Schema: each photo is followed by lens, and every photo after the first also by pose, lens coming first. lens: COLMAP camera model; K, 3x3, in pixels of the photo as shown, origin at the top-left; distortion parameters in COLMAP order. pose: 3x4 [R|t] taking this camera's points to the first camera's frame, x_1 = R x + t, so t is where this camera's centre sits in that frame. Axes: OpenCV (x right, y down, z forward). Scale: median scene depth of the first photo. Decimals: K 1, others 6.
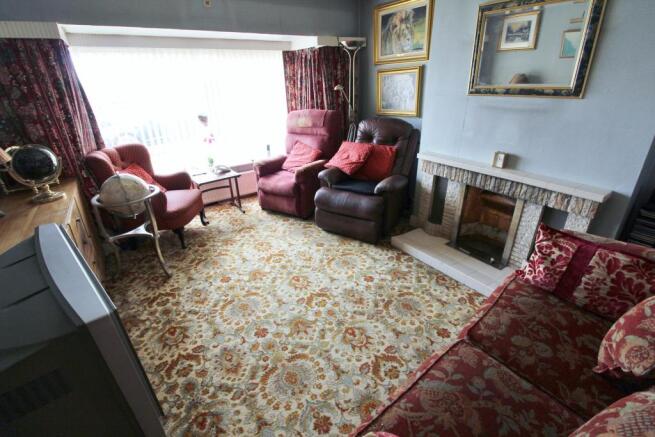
lens RADIAL K [[307.2, 0, 329.2], [0, 307.2, 218.3], [0, 0, 1]] dist [-0.009762, -0.001499]
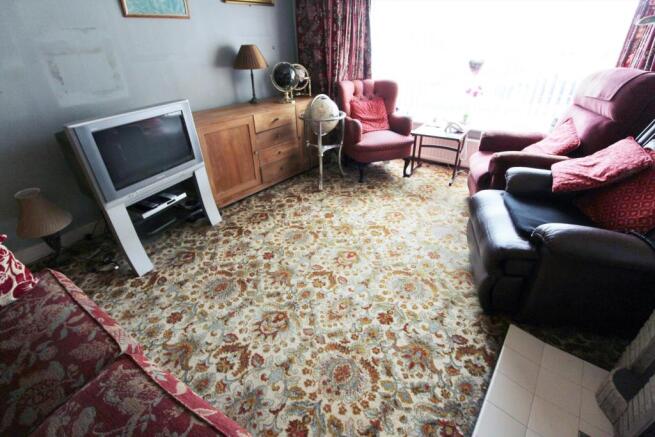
lens RADIAL K [[307.2, 0, 328.5], [0, 307.2, 218.3], [0, 0, 1]] dist [-0.009762, -0.001499]
pose [[0.261643, 0.498209, -0.826638, 0.676405], [-0.387238, 0.838703, 0.382914, -0.246277], [0.884076, 0.219919, 0.412366, 0.695148]]
